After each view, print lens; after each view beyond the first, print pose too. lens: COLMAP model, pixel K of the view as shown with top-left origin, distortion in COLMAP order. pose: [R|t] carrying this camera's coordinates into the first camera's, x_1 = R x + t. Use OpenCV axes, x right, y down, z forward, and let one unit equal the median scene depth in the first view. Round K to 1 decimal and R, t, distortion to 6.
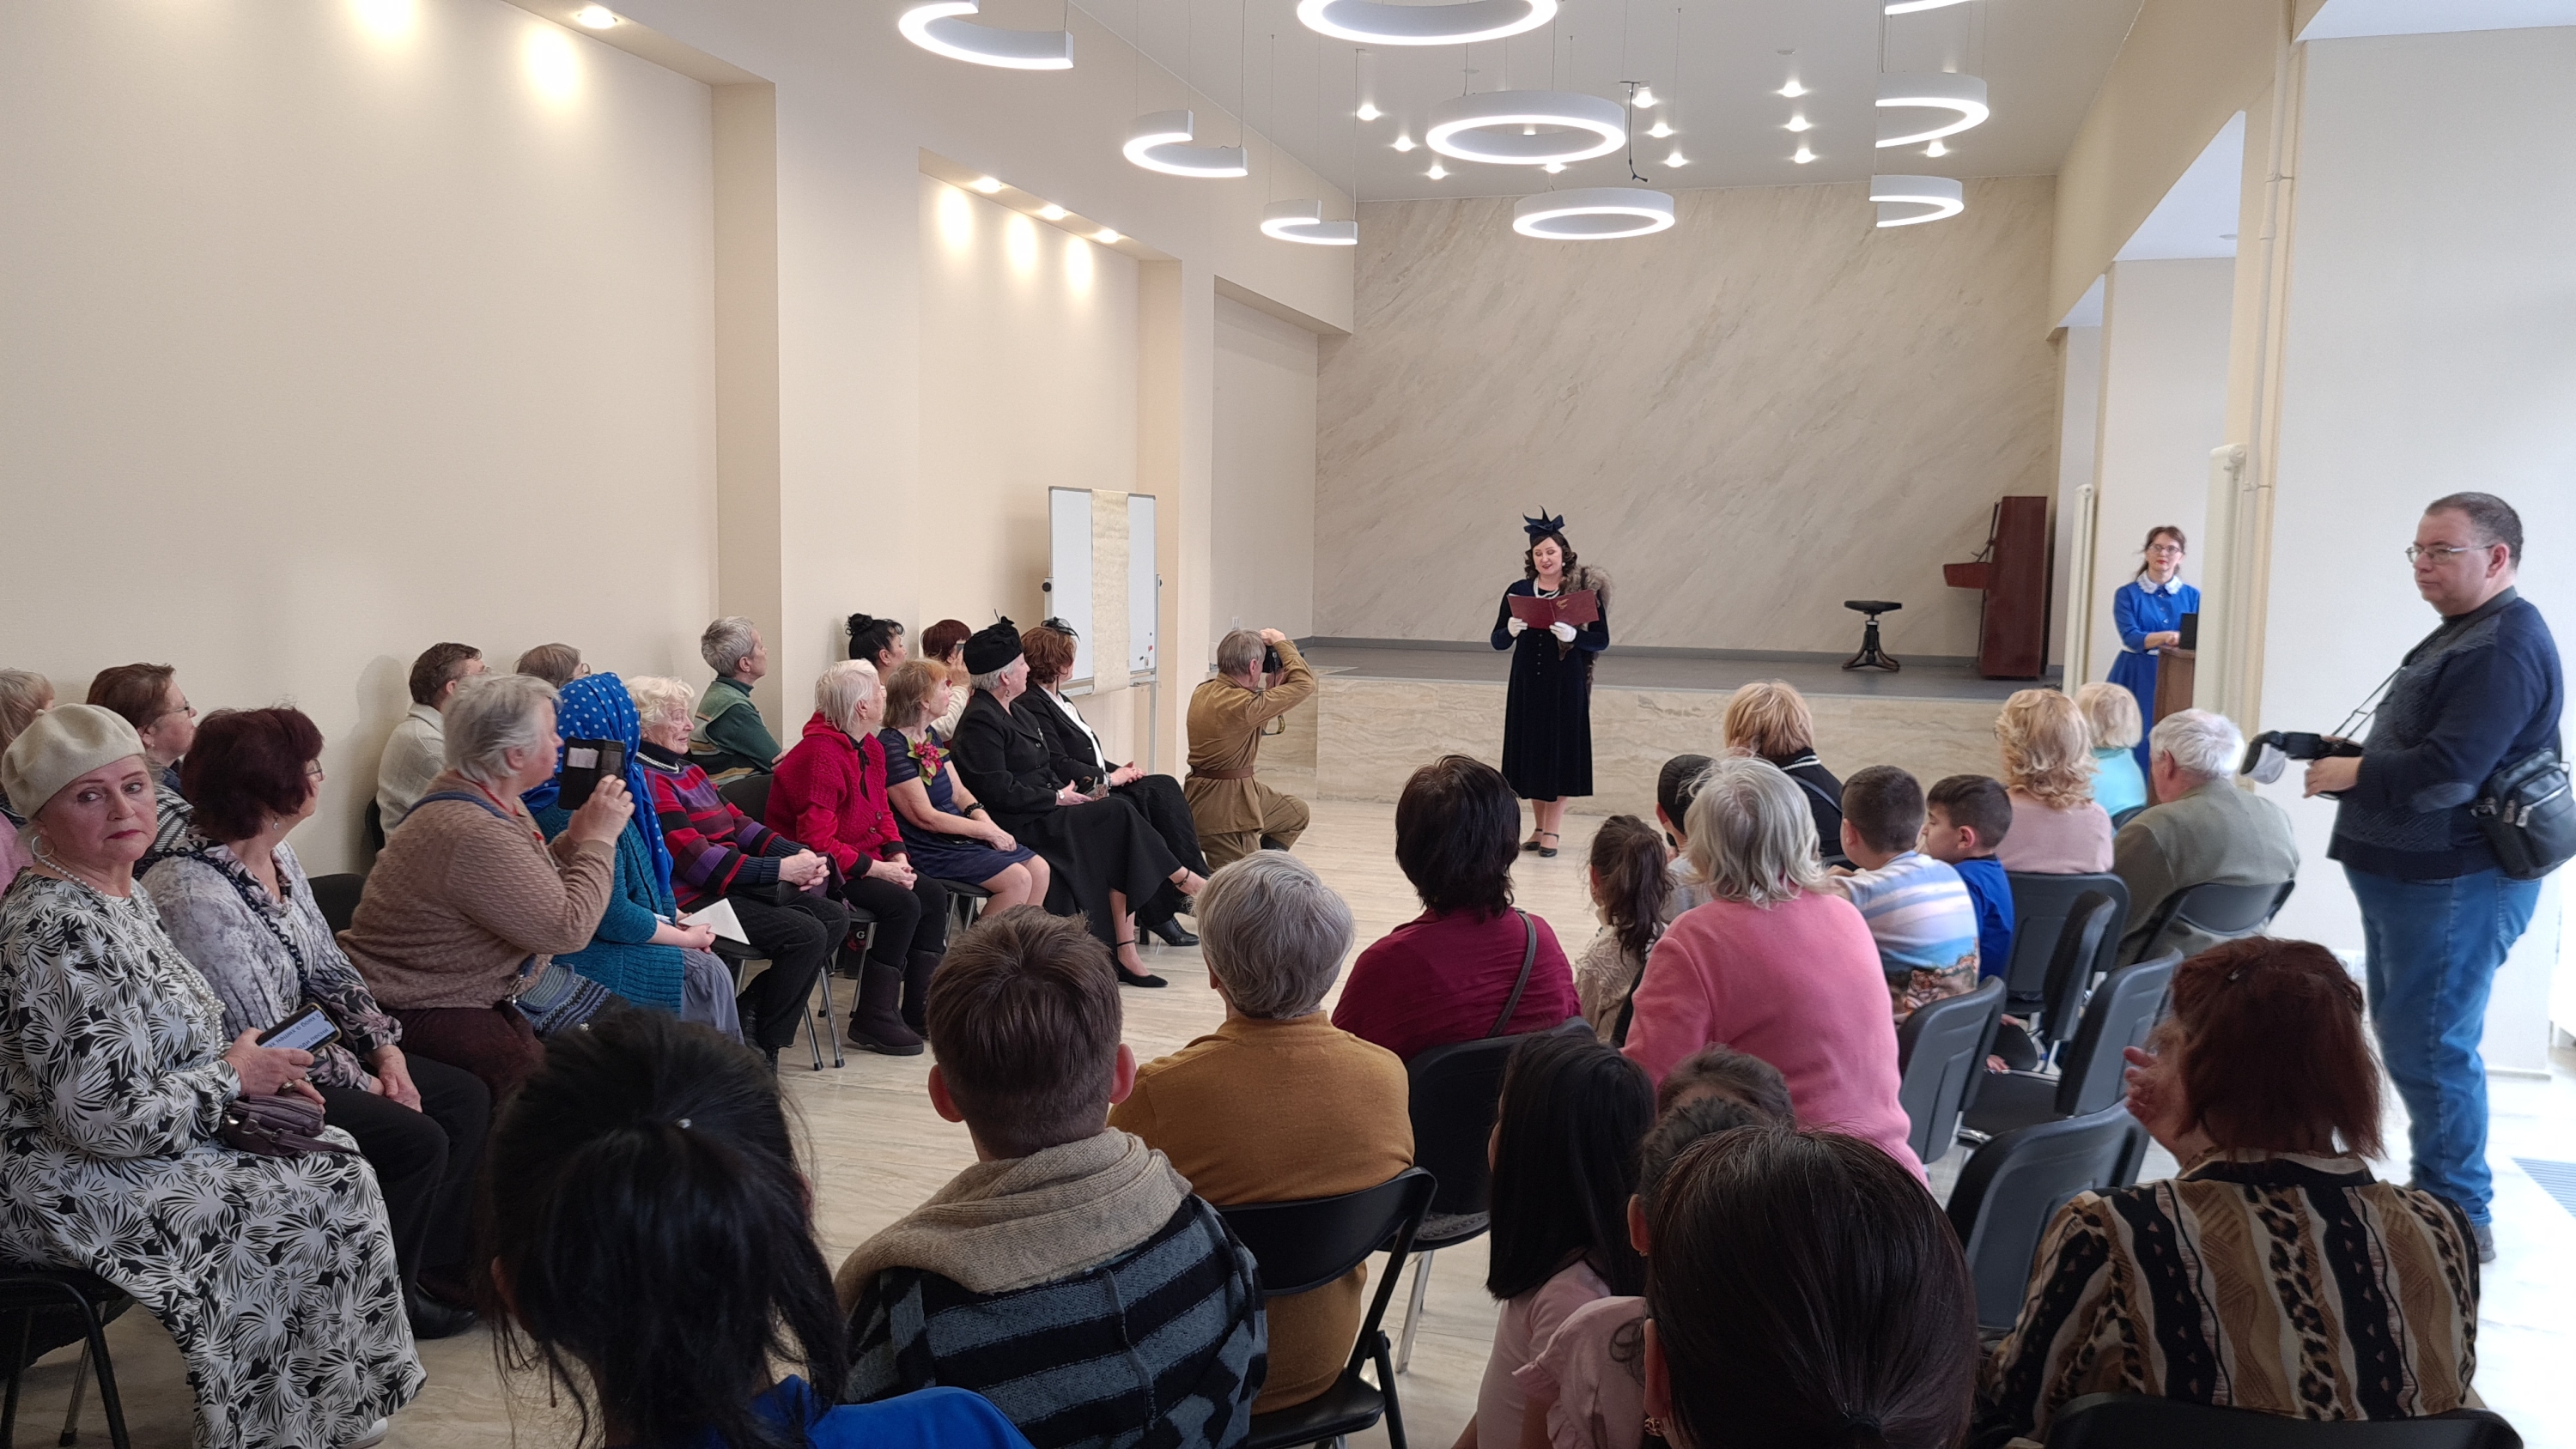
lens RADIAL K [[1895.8, 0, 1288.0], [0, 1895.8, 724.5], [0, 0, 1]] dist [0.033559, -0.046316]
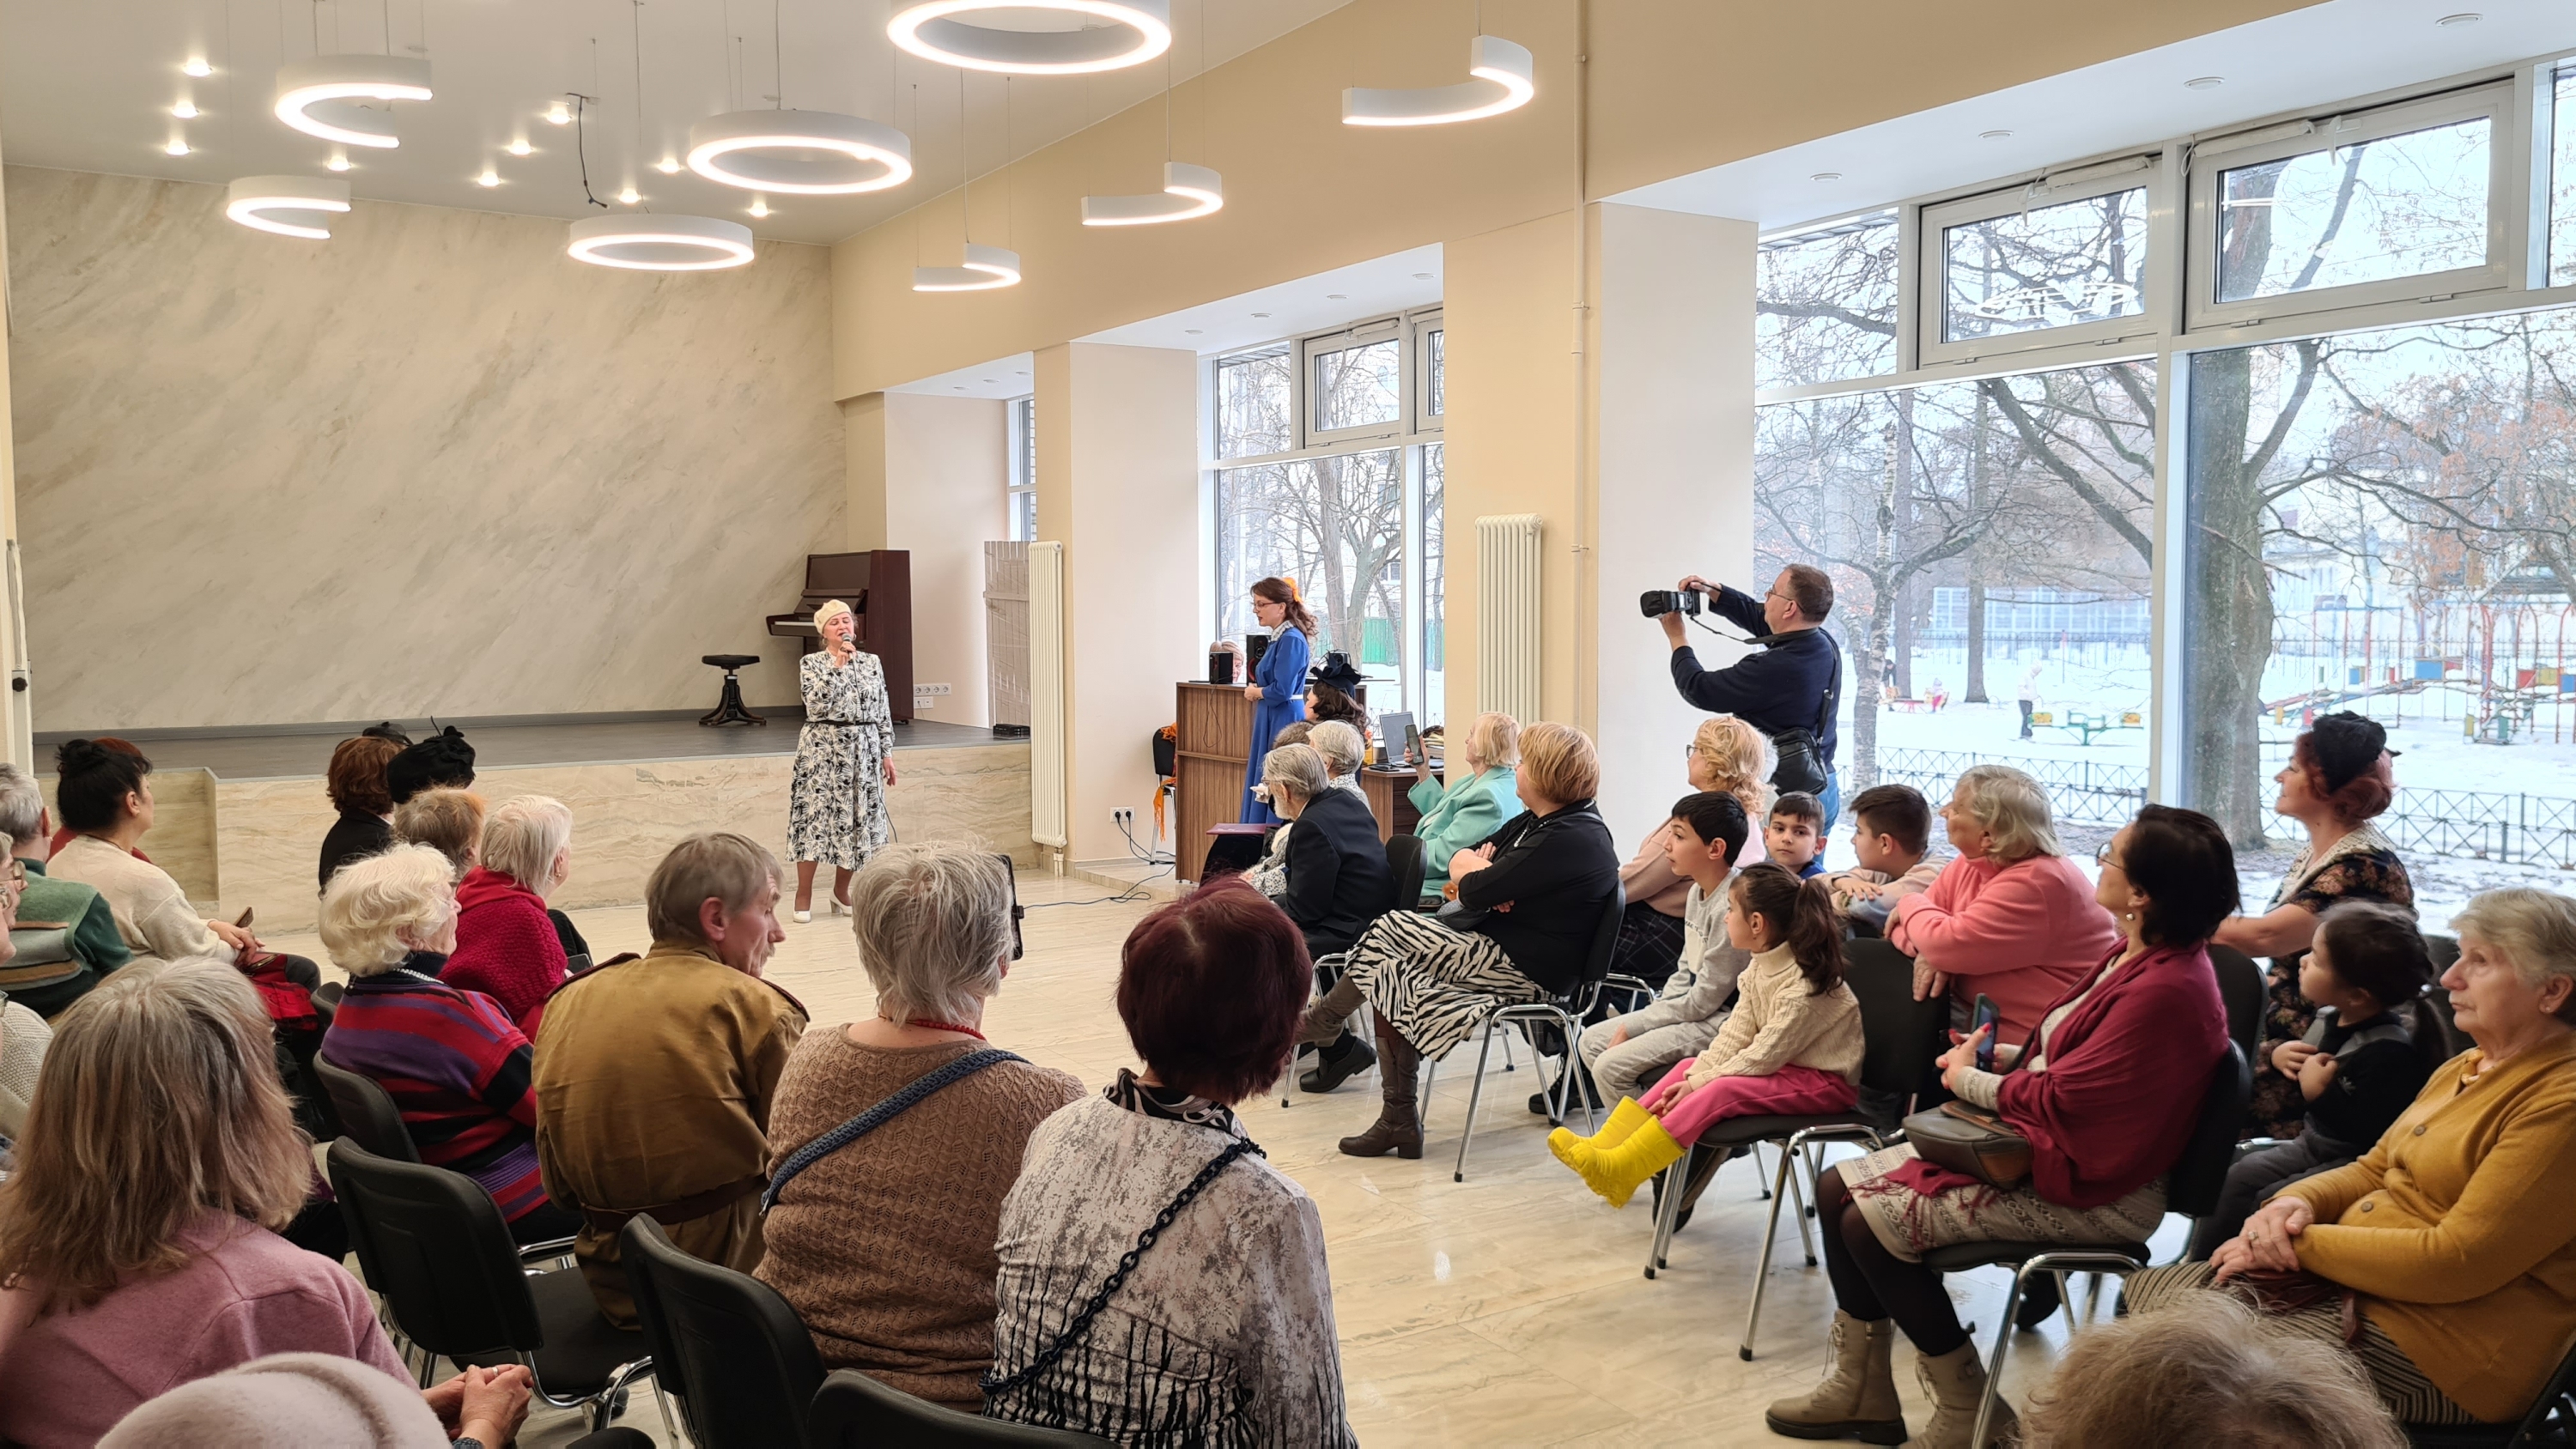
lens RADIAL K [[1863.5, 0, 1274.0], [0, 1863.5, 711.5], [0, 0, 1]] dist [0.036771, -0.032028]
pose [[0.665637, -0.064888, 0.743449, -0.248334], [0.087438, 0.996132, 0.008656, -0.021380], [-0.741135, 0.059244, 0.668737, 0.157115]]
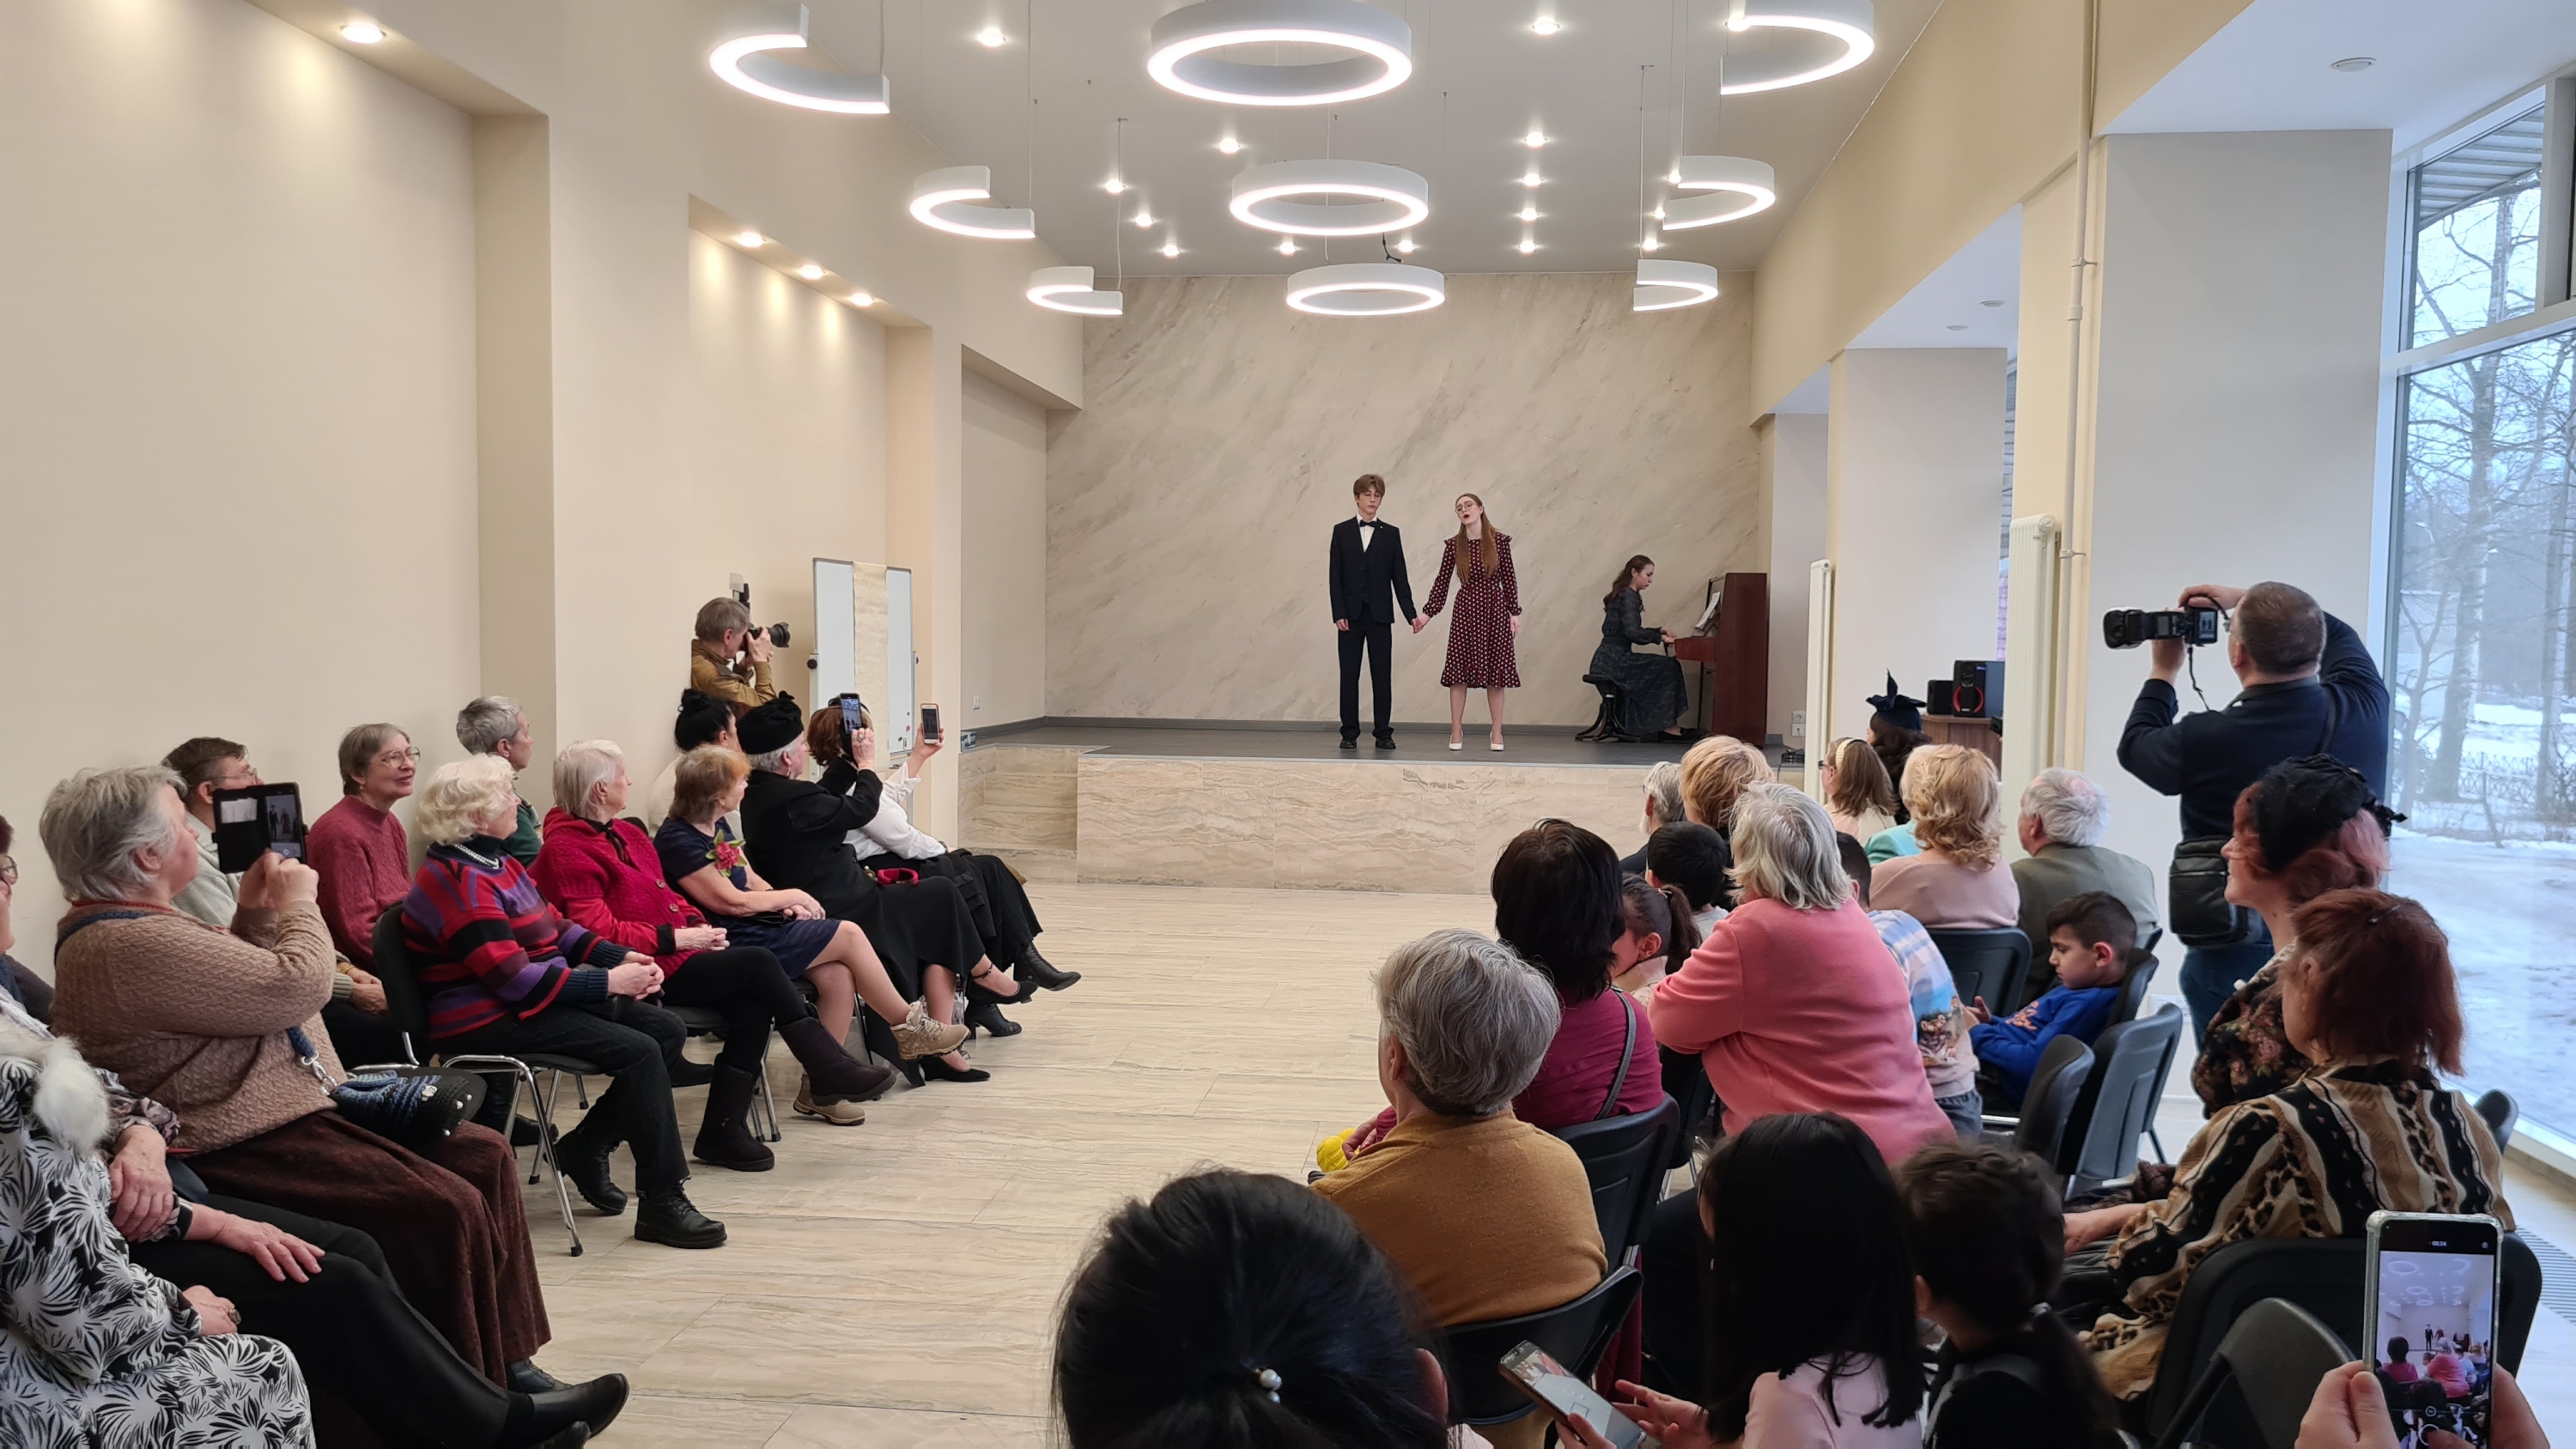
lens RADIAL K [[1895.8, 0, 1288.0], [0, 1895.8, 724.5], [0, 0, 1]] dist [0.033559, -0.046316]
pose [[0.983835, -0.012557, 0.178638, -0.048166], [0.020386, 0.998907, -0.042061, 0.001726], [-0.177914, 0.045023, 0.983015, 0.024162]]
